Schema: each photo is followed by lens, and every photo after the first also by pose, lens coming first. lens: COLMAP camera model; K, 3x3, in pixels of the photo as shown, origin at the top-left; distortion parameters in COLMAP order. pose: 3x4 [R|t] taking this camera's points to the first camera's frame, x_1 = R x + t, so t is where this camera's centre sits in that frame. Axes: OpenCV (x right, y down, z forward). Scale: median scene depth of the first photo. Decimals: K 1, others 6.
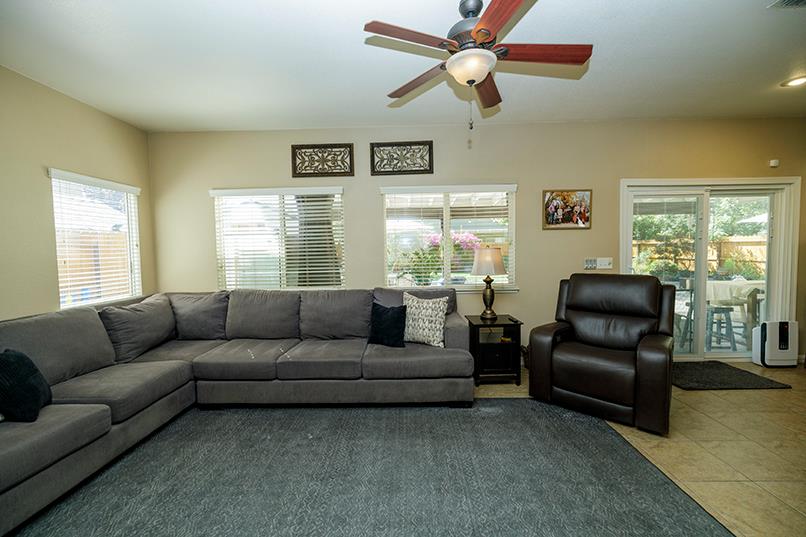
lens RADIAL K [[337.0, 0, 397.1], [0, 337.0, 266.2], [0, 0, 1]] dist [-0.001710, -0.000208]
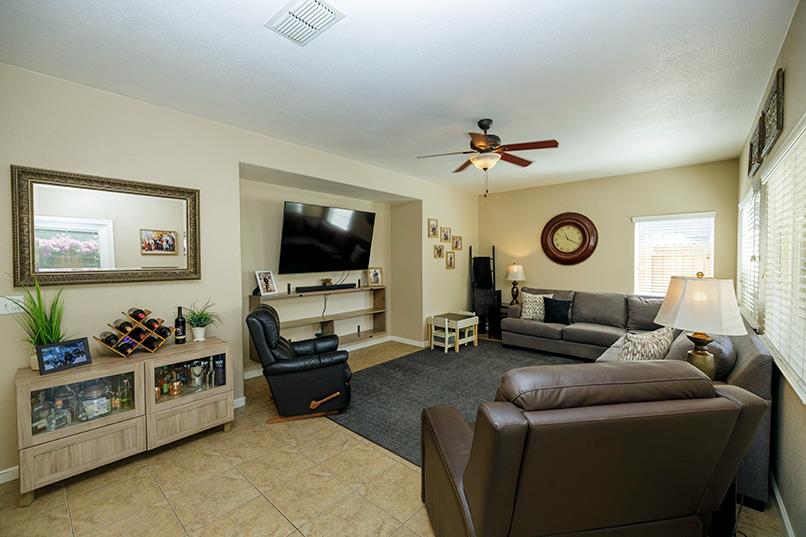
lens RADIAL K [[337.0, 0, 399.6], [0, 337.0, 267.9], [0, 0, 1]] dist [-0.001710, -0.000208]
pose [[-0.647253, 0.041388, -0.761151, 0.896888], [-0.021671, 0.997122, 0.072648, -0.089243], [0.761967, 0.063516, -0.644493, 0.904158]]
